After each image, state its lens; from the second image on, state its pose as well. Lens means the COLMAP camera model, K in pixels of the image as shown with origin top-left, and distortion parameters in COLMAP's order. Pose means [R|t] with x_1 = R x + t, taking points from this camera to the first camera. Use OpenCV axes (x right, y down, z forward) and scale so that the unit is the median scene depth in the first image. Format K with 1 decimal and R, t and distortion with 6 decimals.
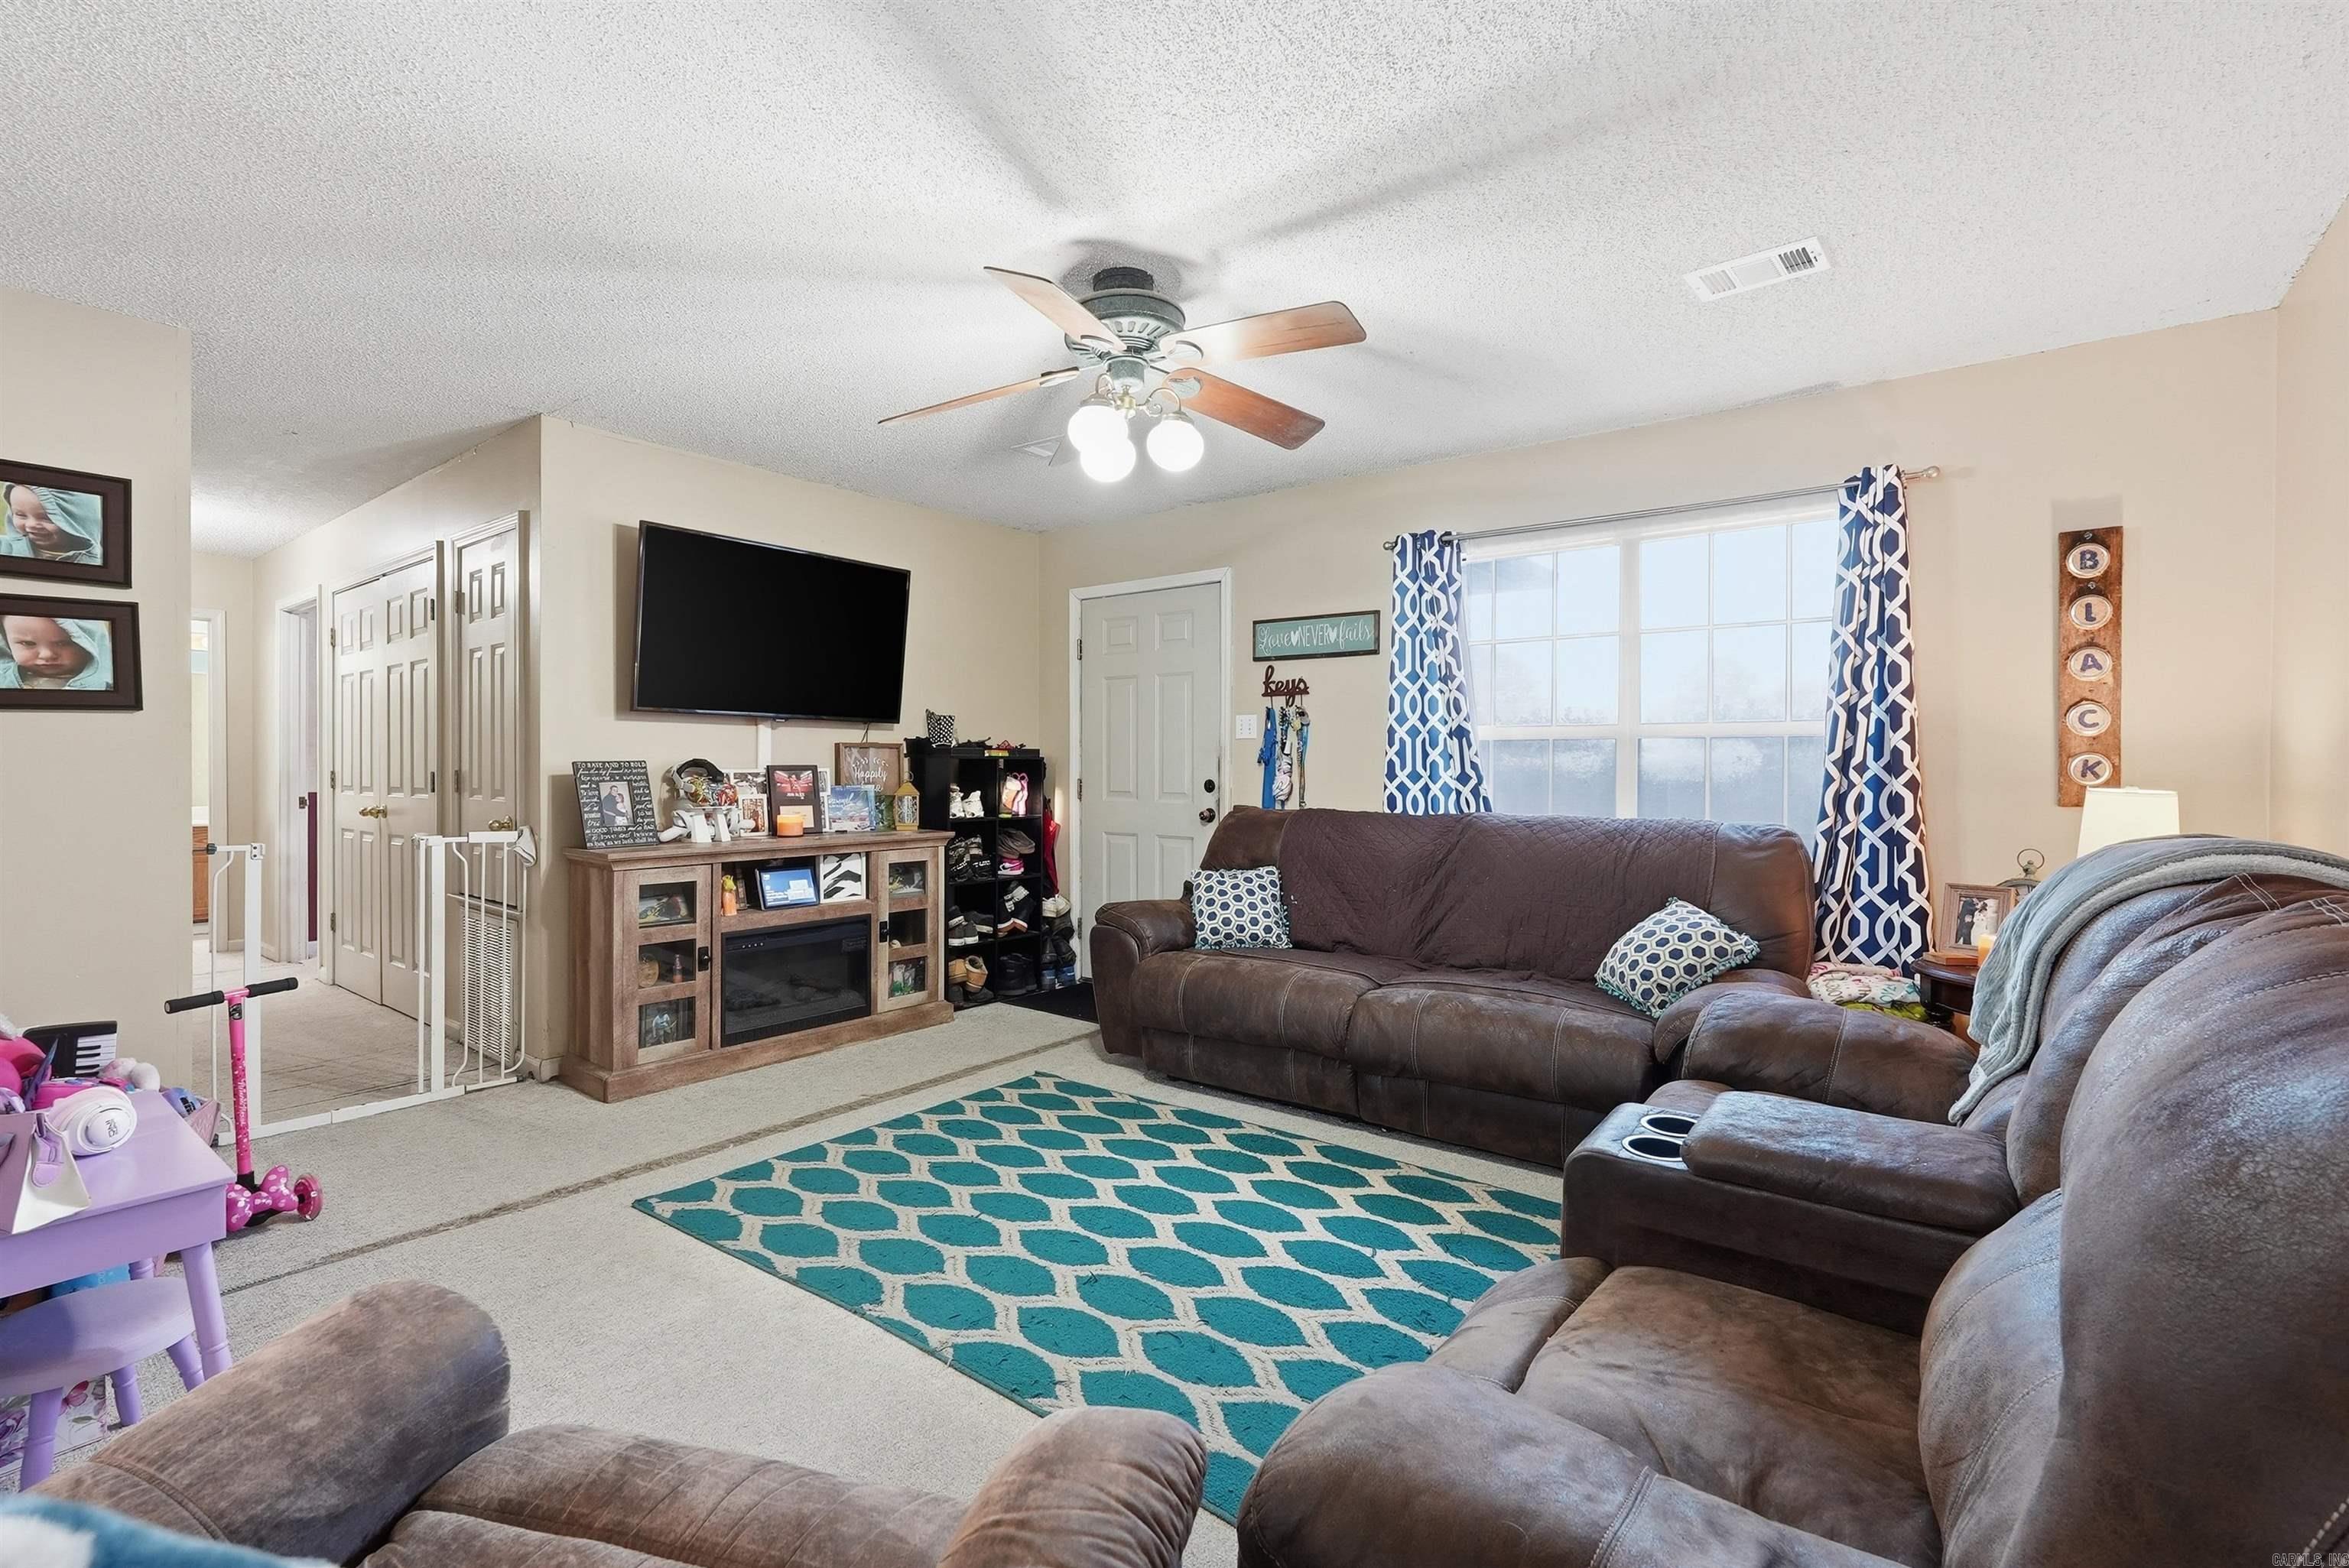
lens RADIAL K [[1055.5, 0, 1140.0], [0, 1055.5, 757.6], [0, 0, 1]] dist [-0.011664, 0.006668]
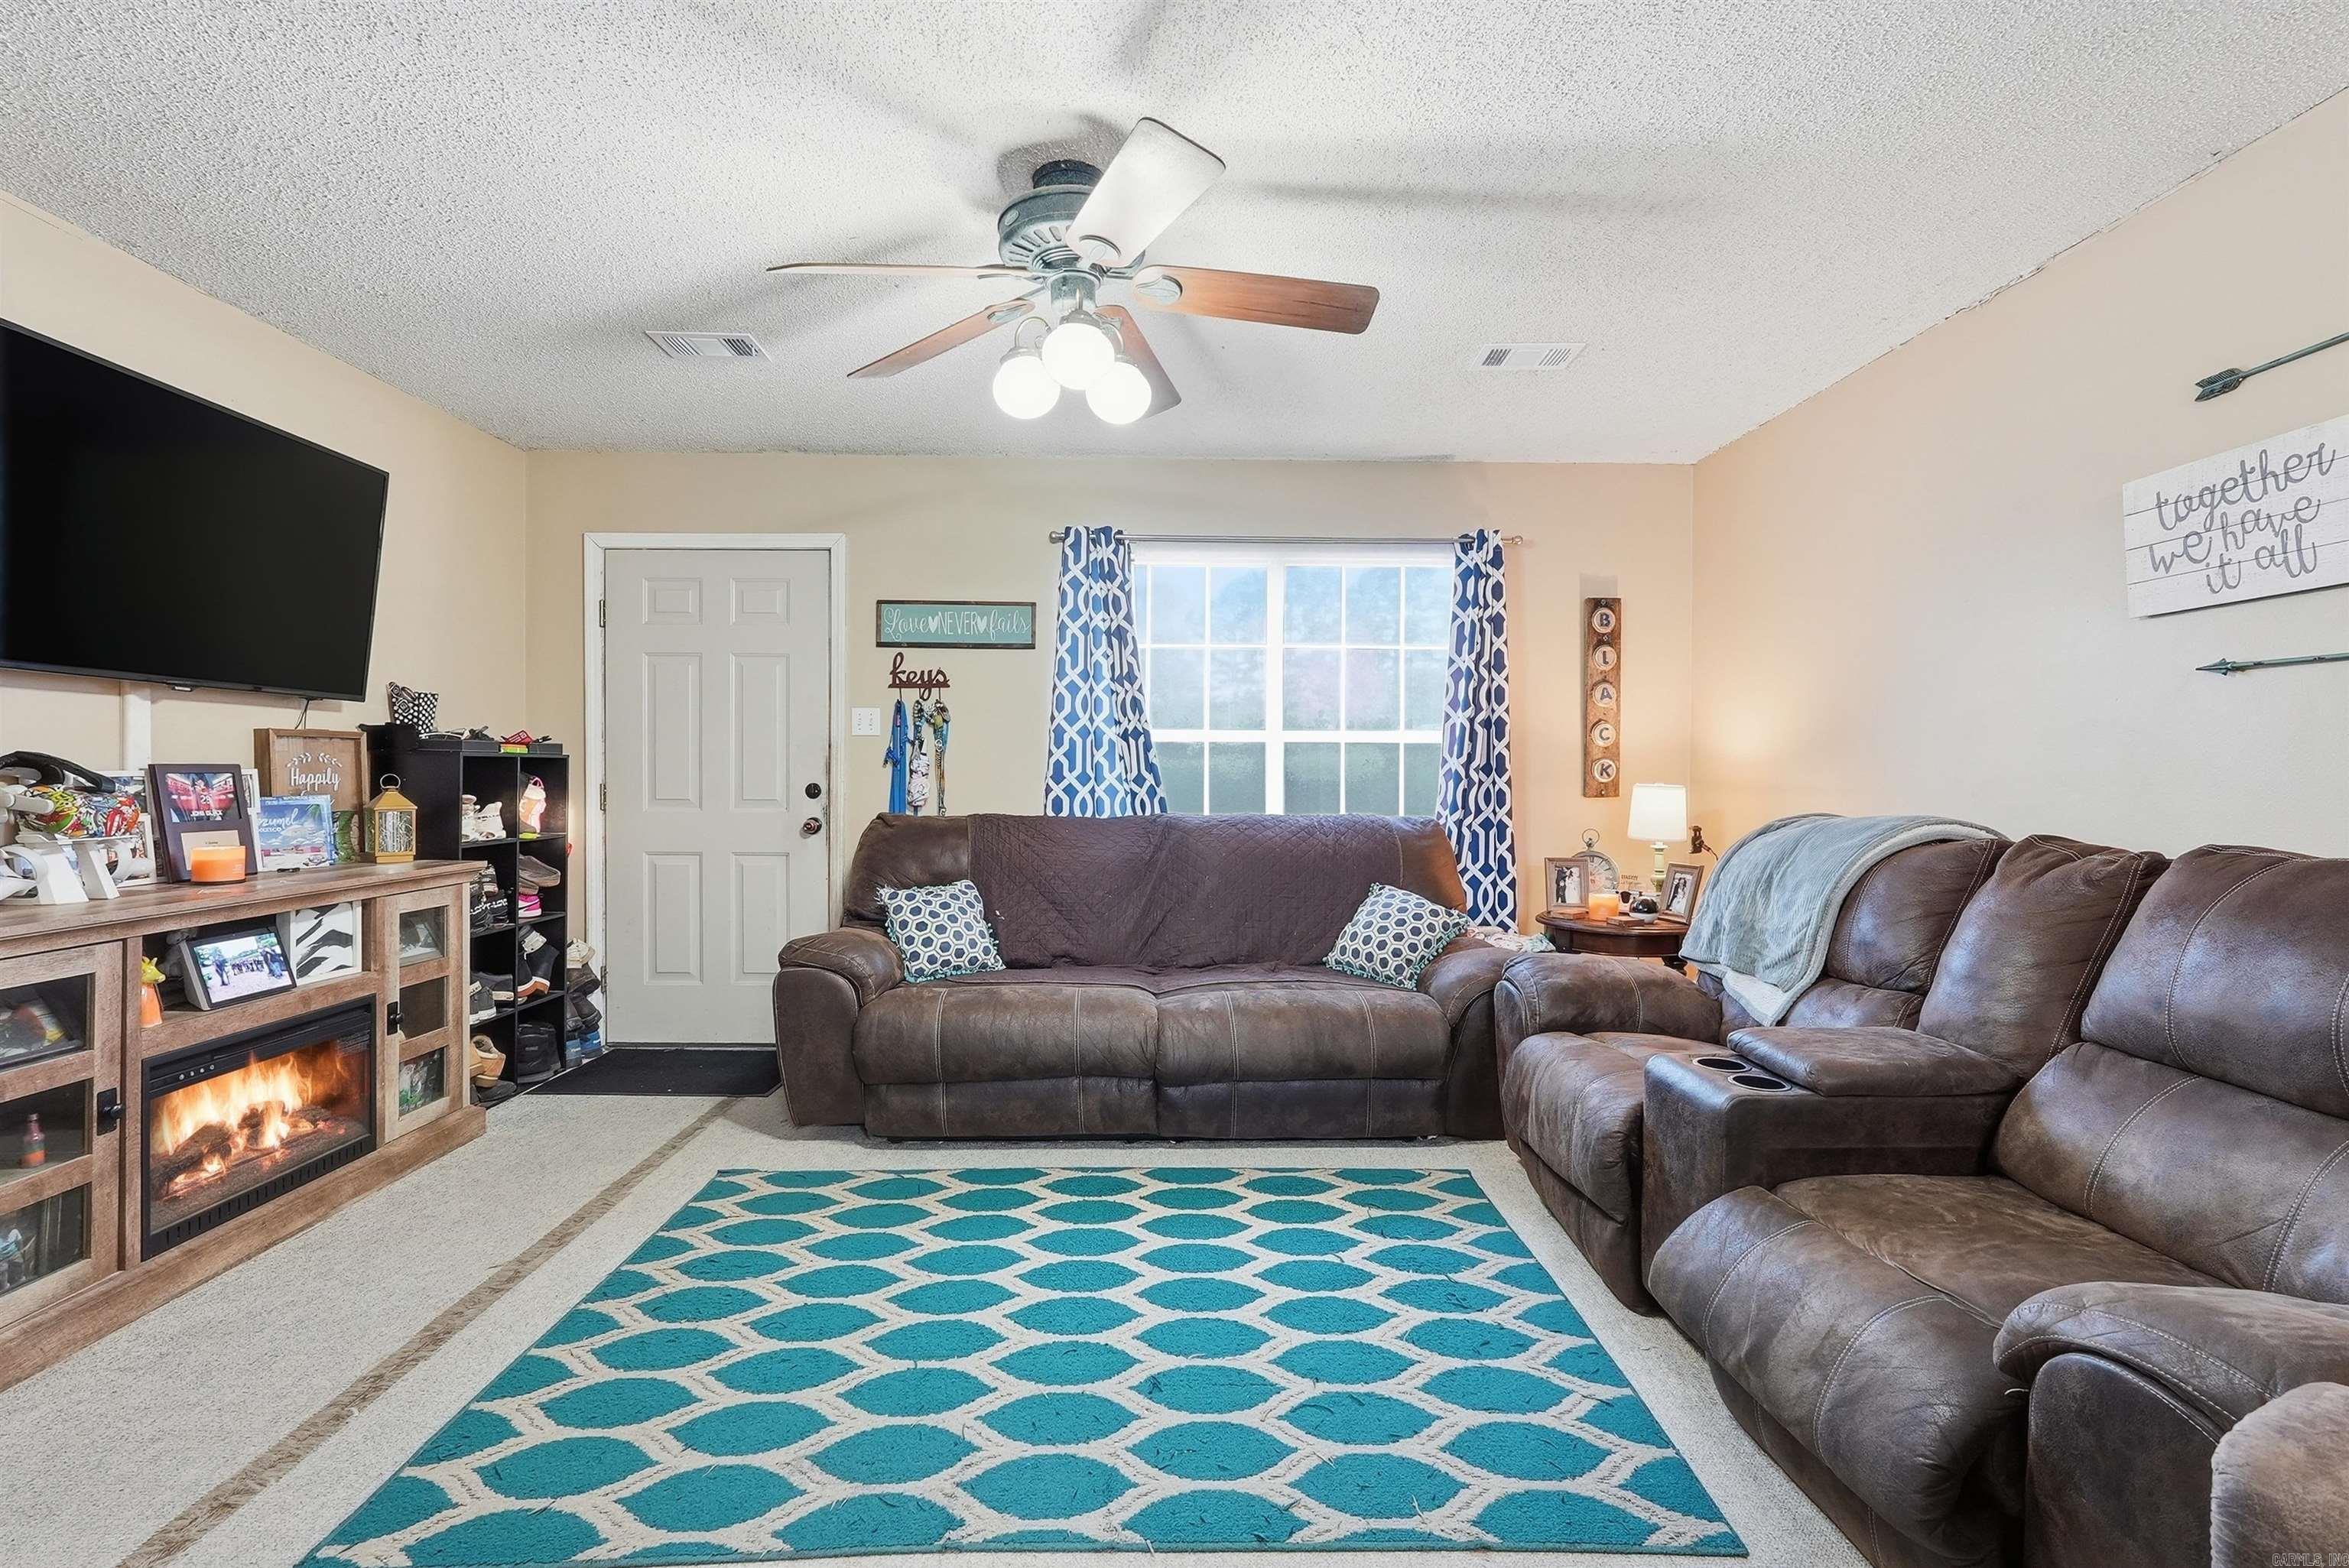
lens RADIAL K [[1055.5, 0, 1172.5], [0, 1055.5, 787.7], [0, 0, 1]] dist [-0.011664, 0.006668]
pose [[0.771684, -0.009628, 0.635933, -0.312653], [-0.005753, 0.999739, 0.022117, 0.004599], [-0.635980, -0.020725, 0.771427, 0.207206]]
